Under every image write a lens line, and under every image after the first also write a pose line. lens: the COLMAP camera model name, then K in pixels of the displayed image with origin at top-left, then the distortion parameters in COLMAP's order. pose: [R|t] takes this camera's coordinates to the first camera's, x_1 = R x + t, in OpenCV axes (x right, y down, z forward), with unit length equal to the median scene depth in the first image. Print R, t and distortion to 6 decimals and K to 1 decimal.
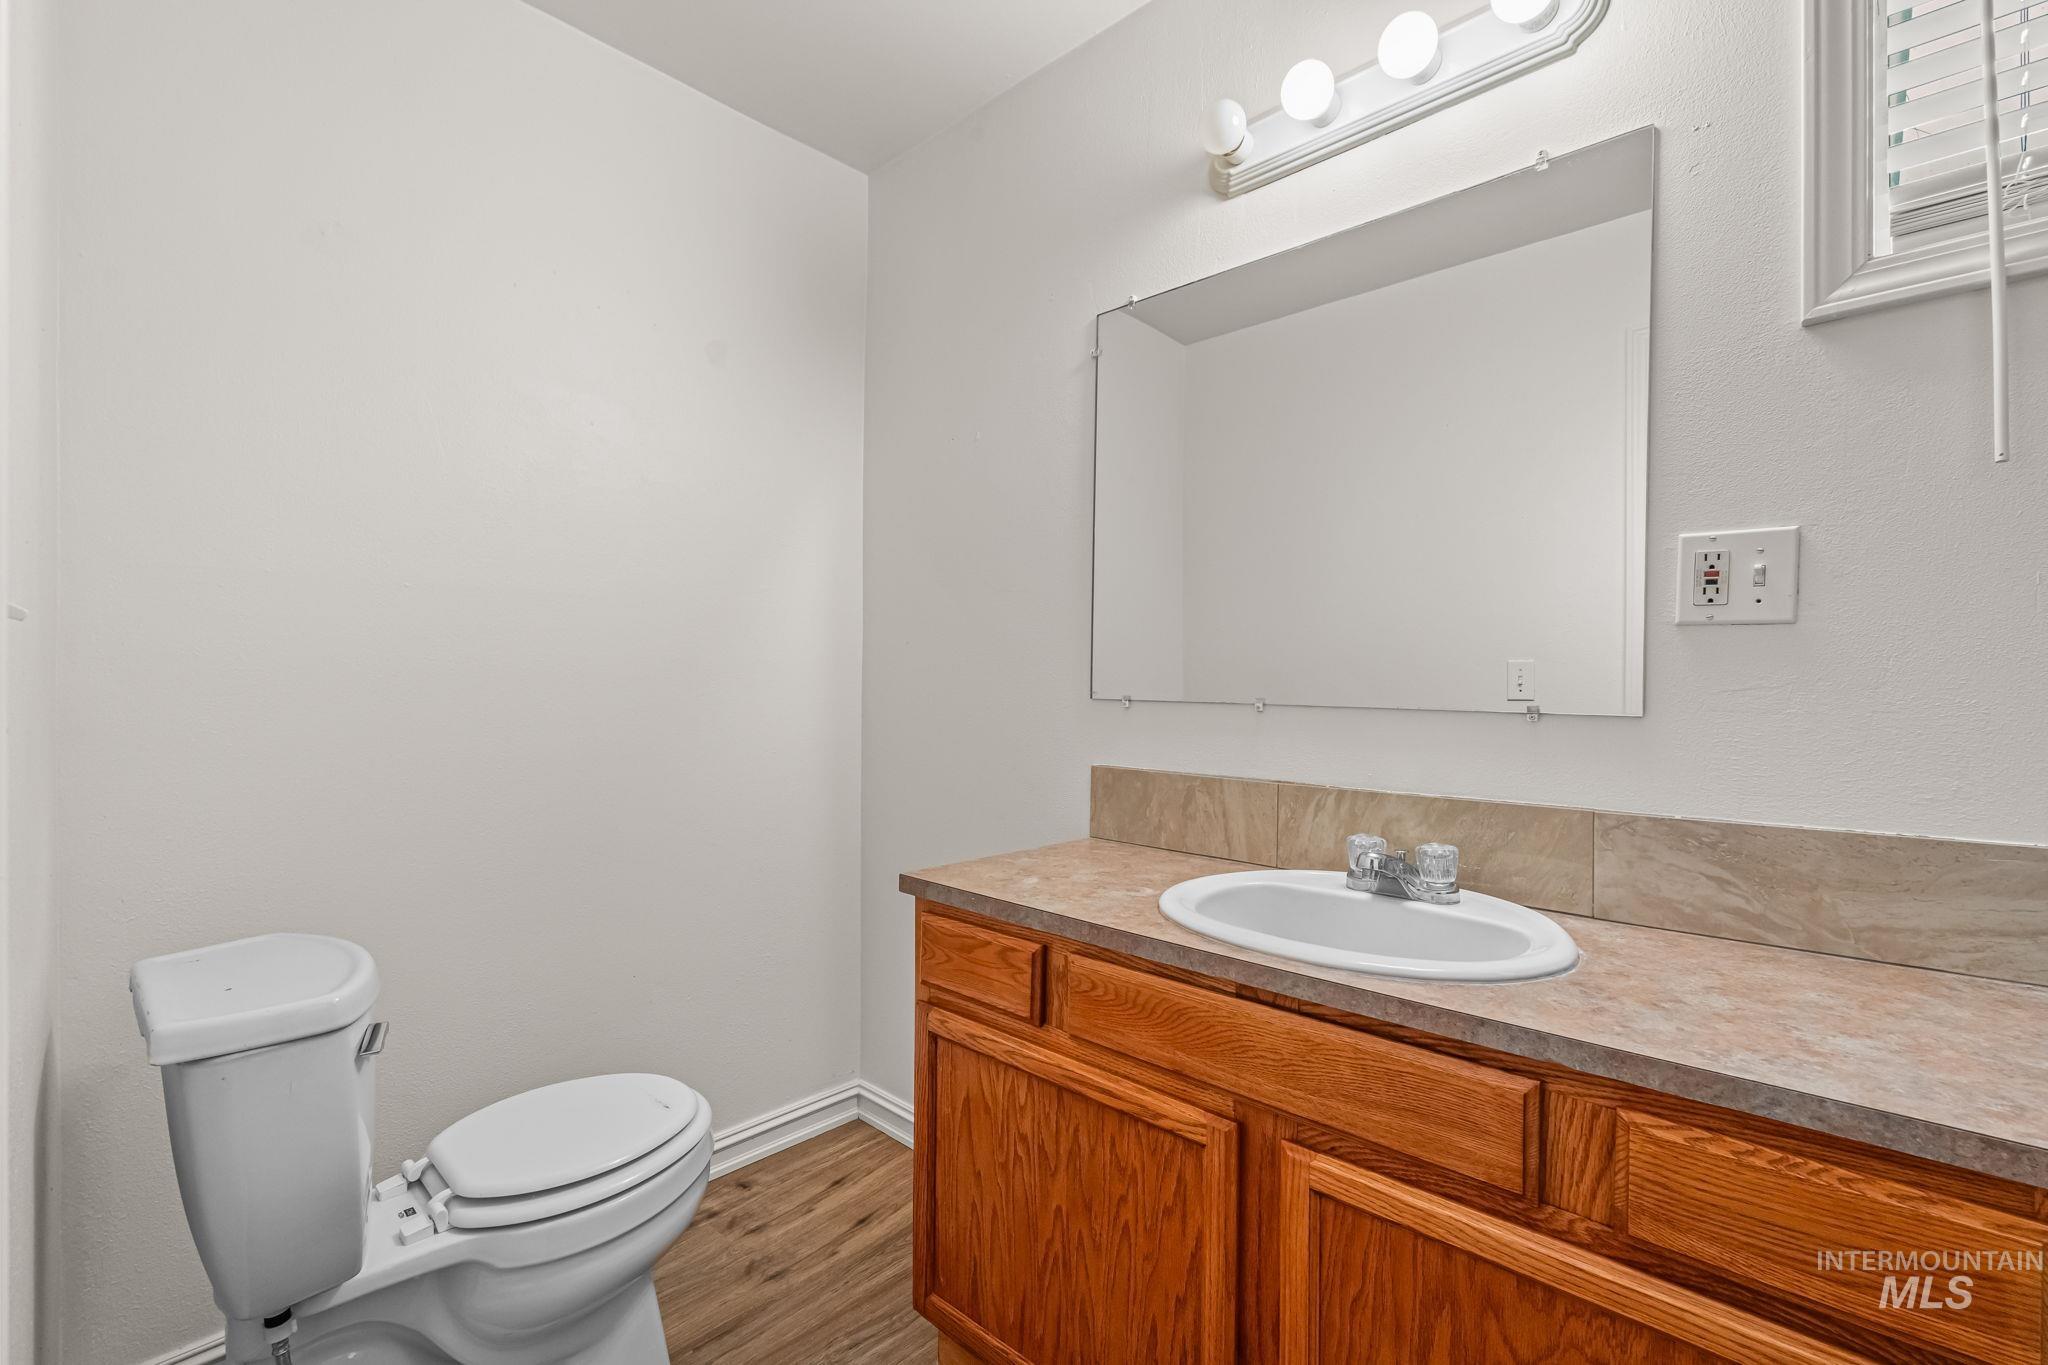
lens RADIAL K [[910.8, 0, 1008.3], [0, 910.8, 686.4], [0, 0, 1]] dist [-0.005168, 0.000643]
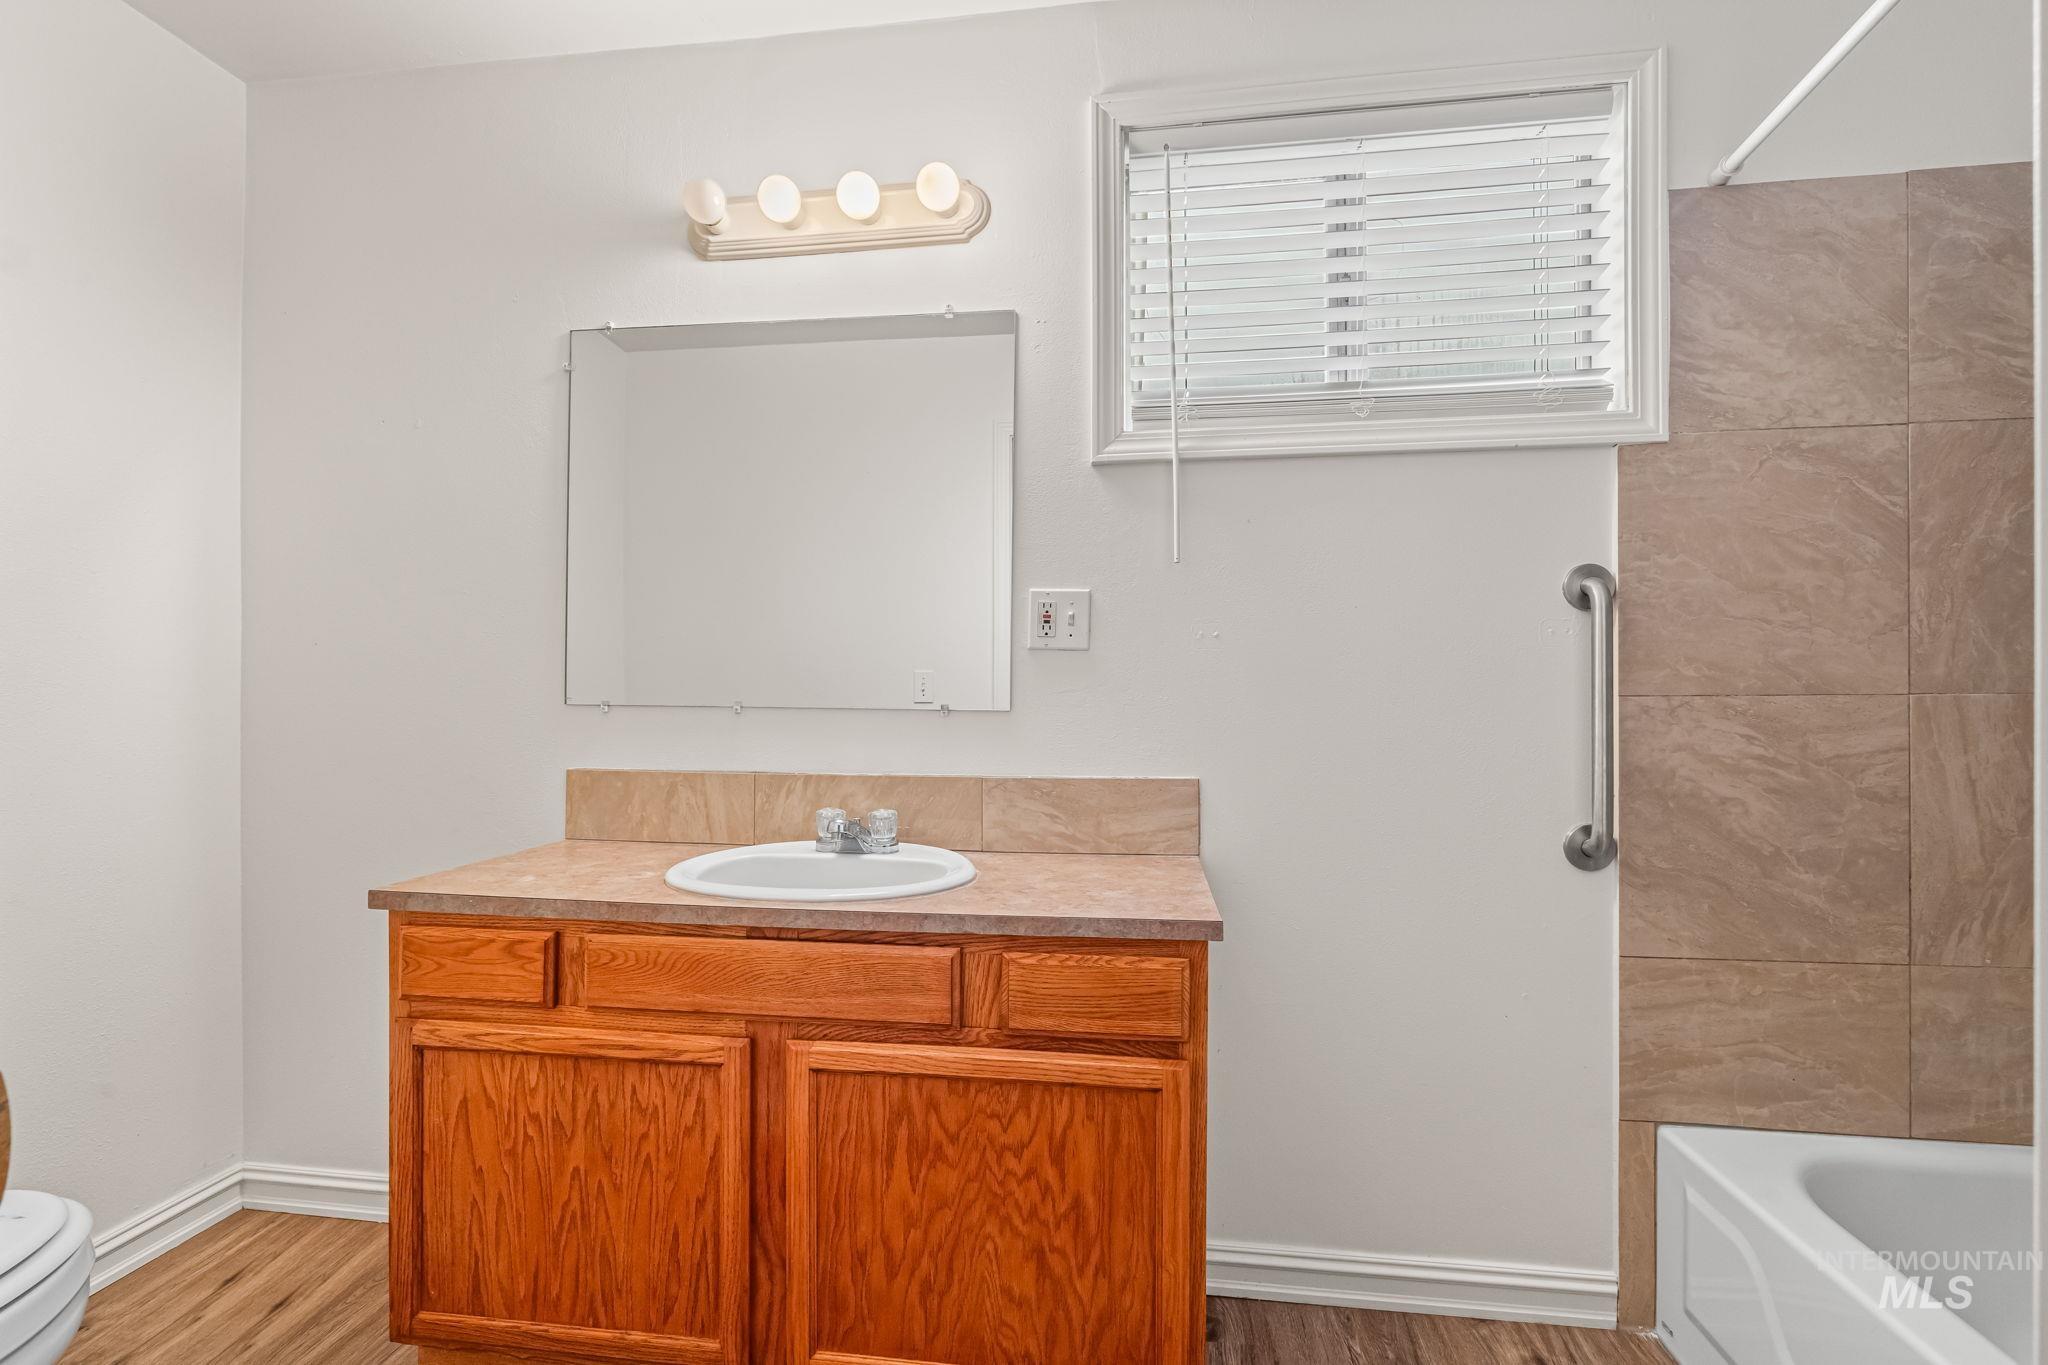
lens RADIAL K [[910.8, 0, 1008.3], [0, 910.8, 686.4], [0, 0, 1]] dist [-0.005168, 0.000643]
pose [[0.814646, 0.000589, 0.579958, -0.165986], [0.003813, 0.999972, -0.006372, 0.003426], [-0.579946, 0.007403, 0.814621, -0.208678]]
